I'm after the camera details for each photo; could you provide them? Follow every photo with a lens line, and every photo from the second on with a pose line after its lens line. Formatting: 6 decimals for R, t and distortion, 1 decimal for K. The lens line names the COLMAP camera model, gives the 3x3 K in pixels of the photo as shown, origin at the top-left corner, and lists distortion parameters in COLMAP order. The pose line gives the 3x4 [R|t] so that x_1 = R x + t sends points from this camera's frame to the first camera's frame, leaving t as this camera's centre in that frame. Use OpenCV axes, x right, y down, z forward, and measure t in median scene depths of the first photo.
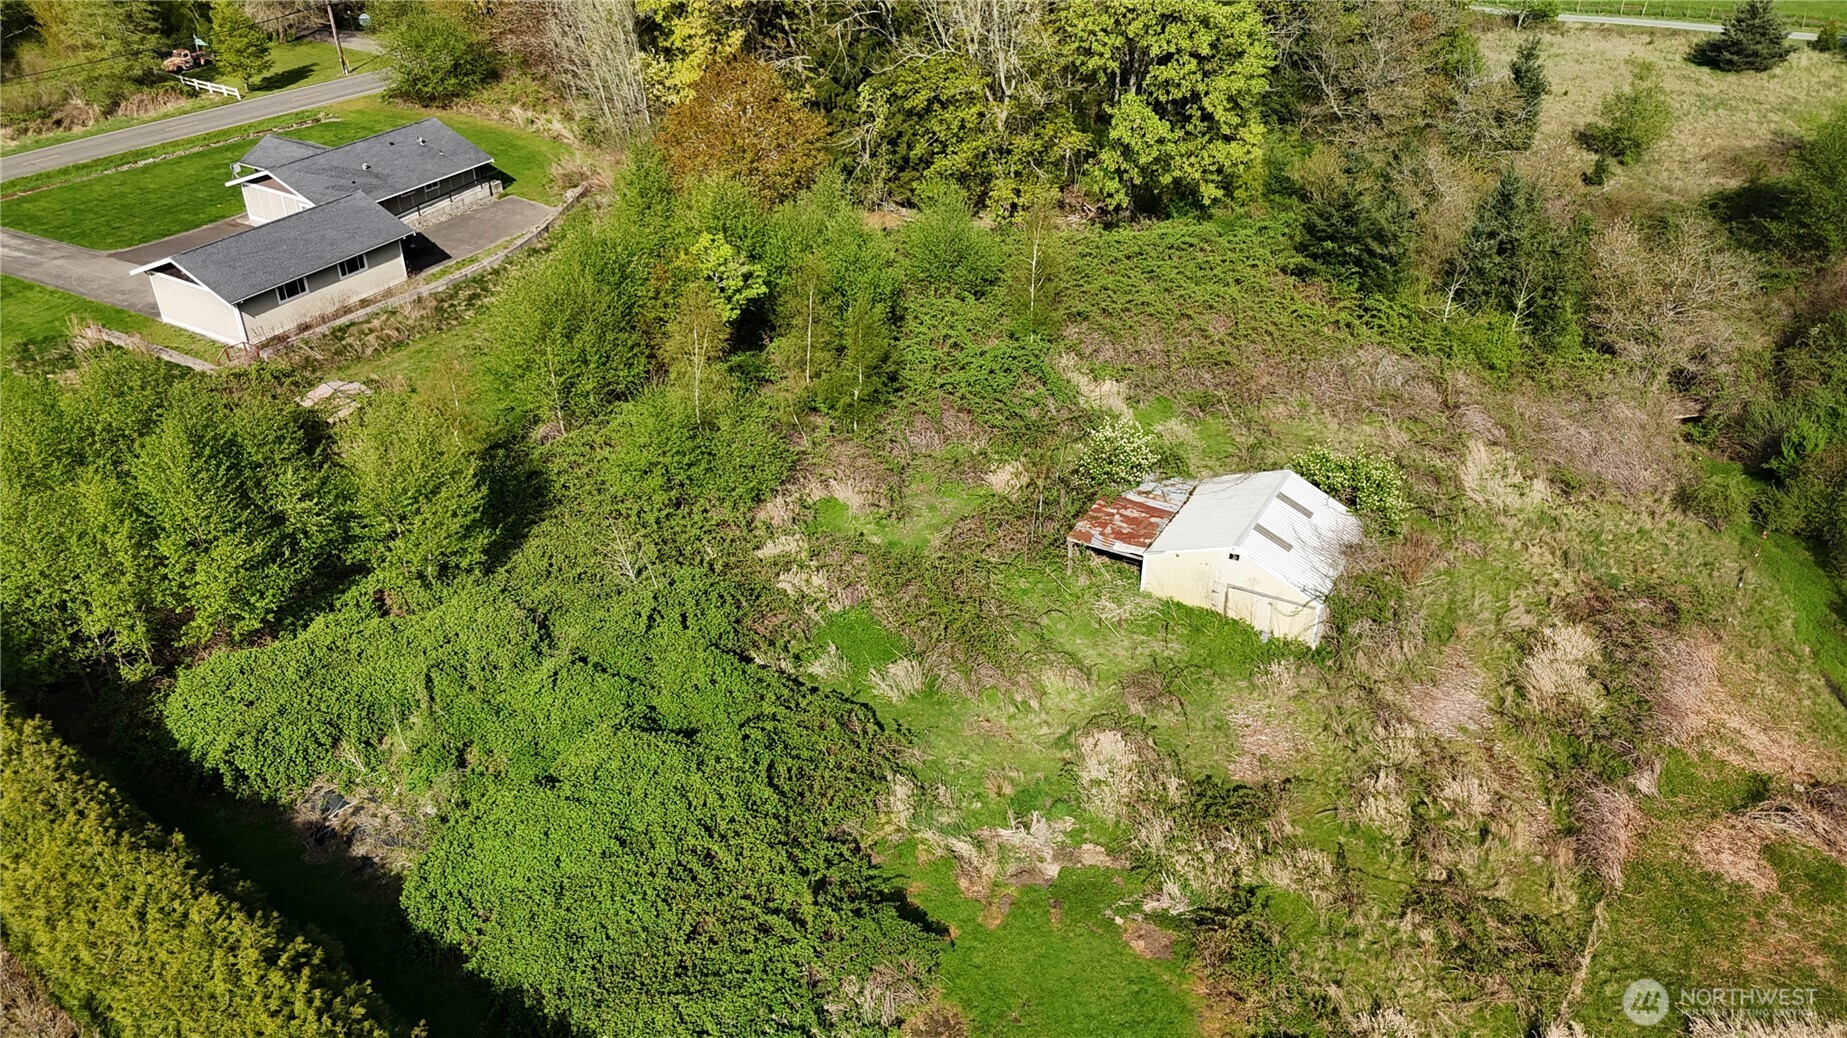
lens RADIAL K [[1367.1, 0, 923.5], [0, 1367.1, 519.0], [0, 0, 1]] dist [0.081085, -0.085176]
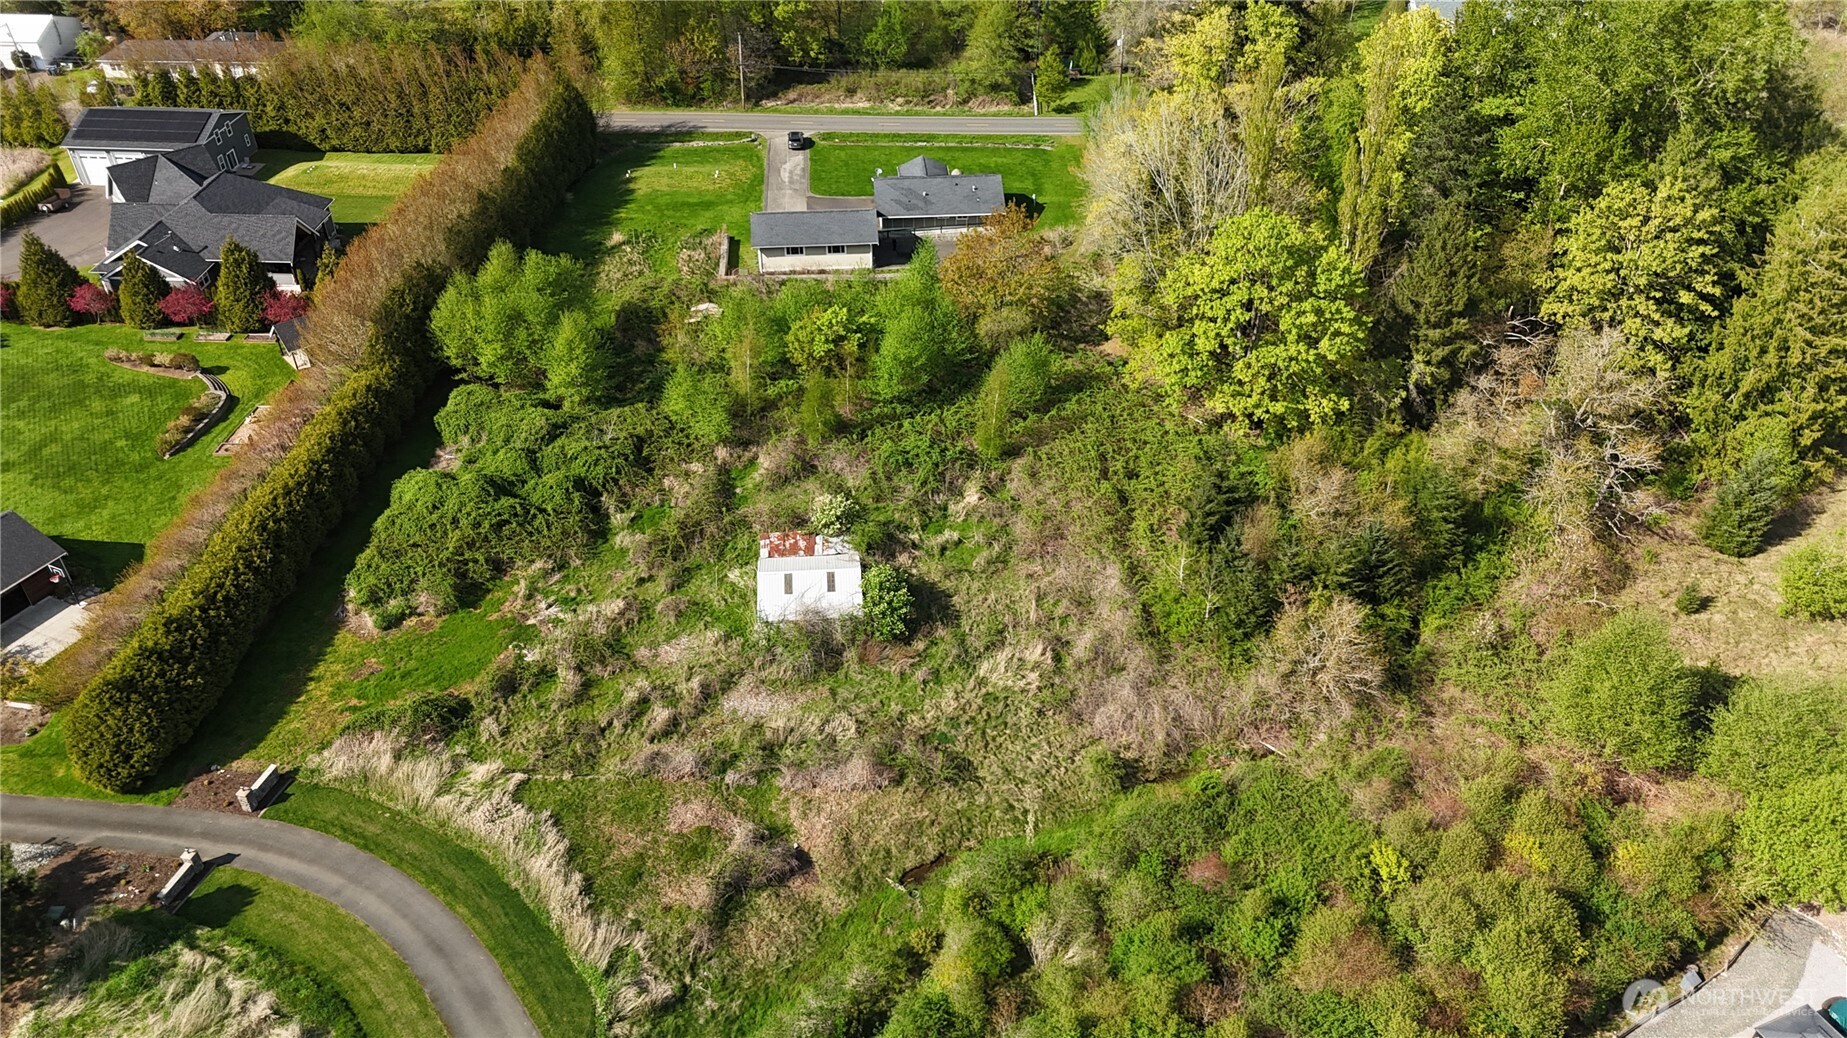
lens RADIAL K [[1367.1, 0, 923.5], [0, 1367.1, 519.0], [0, 0, 1]] dist [0.081085, -0.085176]
pose [[0.556033, 0.479667, -0.678783, 0.837072], [-0.433547, 0.864147, 0.255511, -0.323396], [0.709129, 0.152212, 0.688453, -0.047194]]
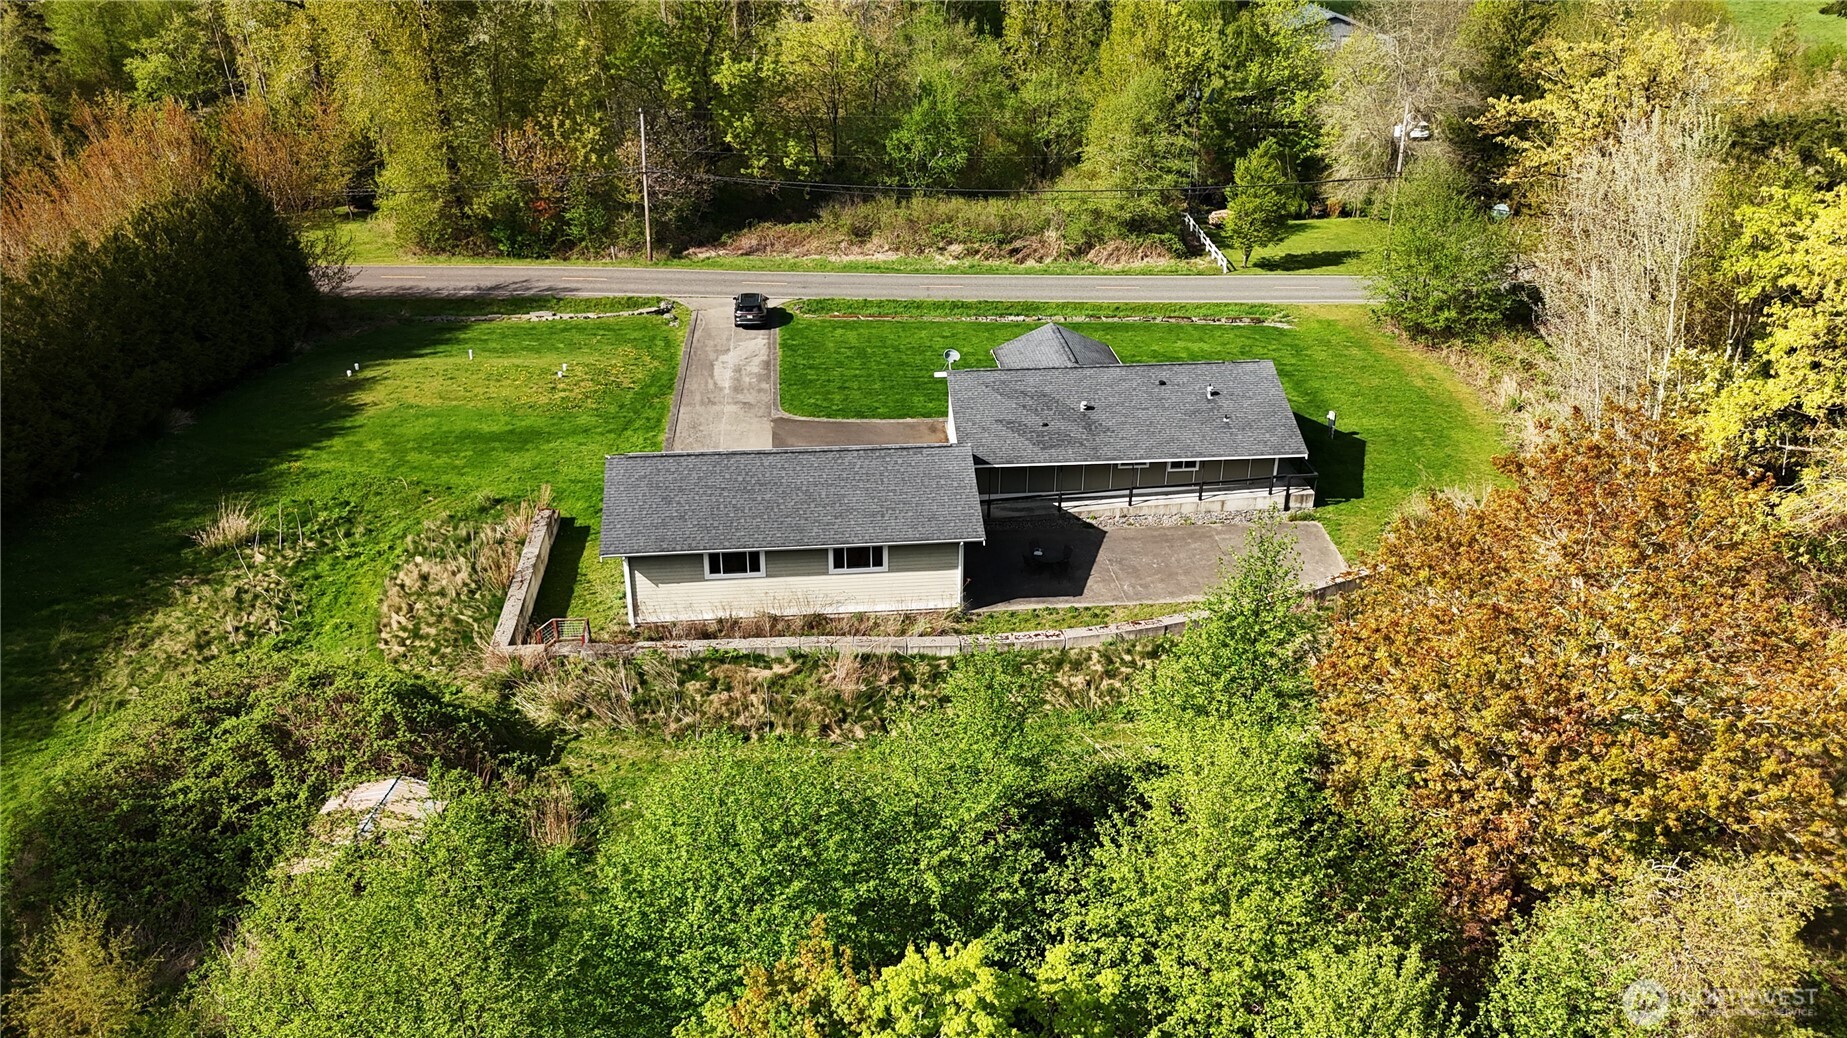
lens RADIAL K [[1367.1, 0, 923.5], [0, 1367.1, 519.0], [0, 0, 1]] dist [0.081085, -0.085176]
pose [[0.576854, 0.347529, -0.739232, 0.019990], [-0.433439, 0.897296, 0.083608, -0.220702], [0.692366, 0.272182, 0.668241, 0.538943]]
